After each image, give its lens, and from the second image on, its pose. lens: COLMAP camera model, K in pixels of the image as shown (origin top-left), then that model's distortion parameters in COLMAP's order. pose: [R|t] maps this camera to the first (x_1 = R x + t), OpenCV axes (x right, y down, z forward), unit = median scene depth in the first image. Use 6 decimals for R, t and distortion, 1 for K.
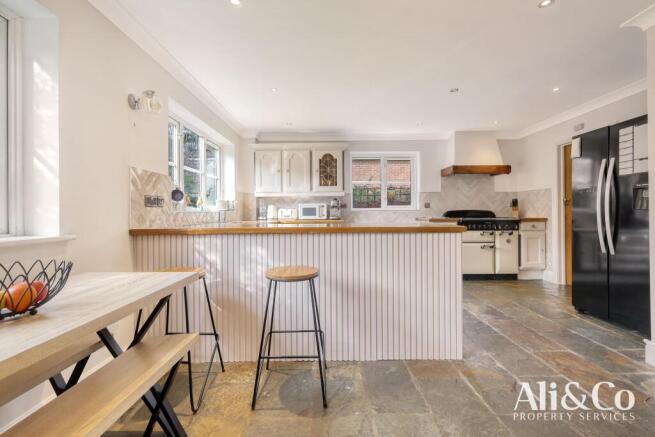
lens RADIAL K [[285.6, 0, 327.7], [0, 285.6, 215.6], [0, 0, 1]] dist [0.005579, -0.000324]
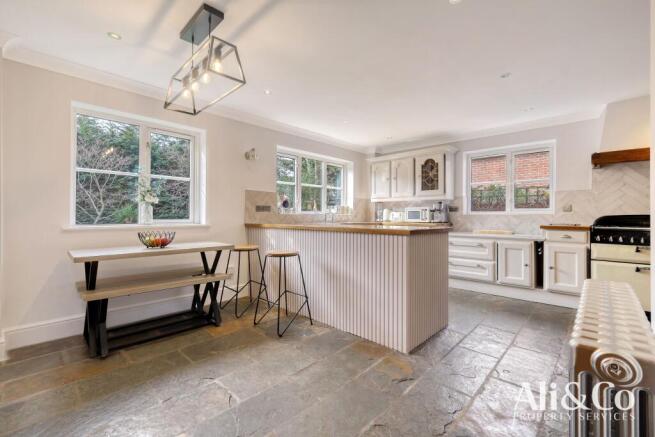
lens RADIAL K [[285.6, 0, 329.3], [0, 285.6, 218.3], [0, 0, 1]] dist [0.005579, -0.000324]
pose [[0.722193, 0.017556, -0.691469, 0.452816], [-0.016784, 0.999828, 0.007856, -0.004377], [0.691488, 0.005932, 0.722364, 0.009375]]
